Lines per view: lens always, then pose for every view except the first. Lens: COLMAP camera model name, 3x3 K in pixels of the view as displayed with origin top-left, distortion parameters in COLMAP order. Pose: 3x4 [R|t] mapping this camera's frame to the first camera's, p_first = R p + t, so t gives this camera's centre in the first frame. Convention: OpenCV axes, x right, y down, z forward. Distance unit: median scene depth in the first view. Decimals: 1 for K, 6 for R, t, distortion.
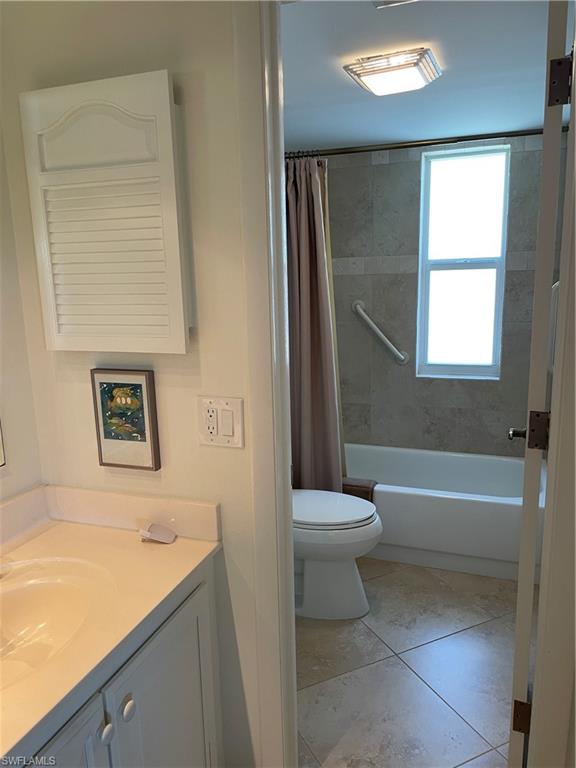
lens RADIAL K [[581.1, 0, 288.0], [0, 581.1, 384.0], [0, 0, 1]] dist [0.104066, -0.143372]
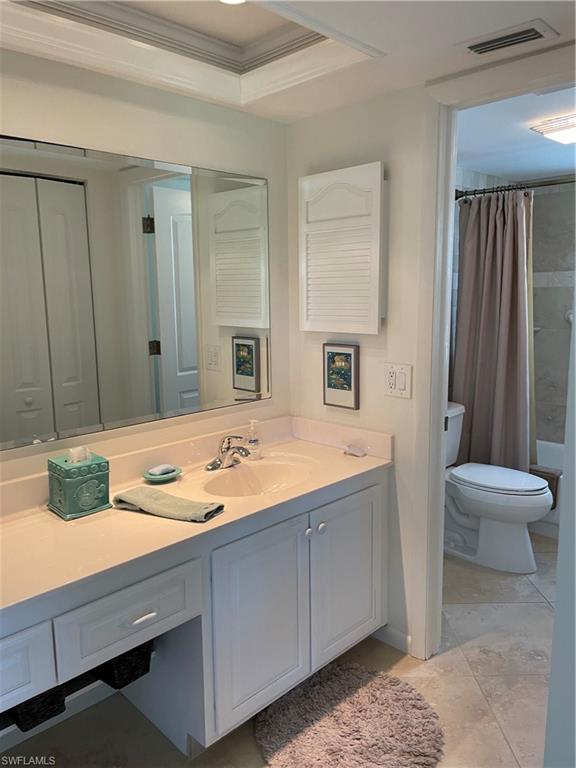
lens RADIAL K [[581.1, 0, 288.0], [0, 581.1, 384.0], [0, 0, 1]] dist [0.104066, -0.143372]
pose [[0.907702, 0.078391, -0.412228, 0.243839], [-0.088219, 0.996089, -0.004834, 0.102411], [0.410237, 0.040754, 0.911068, -0.490434]]
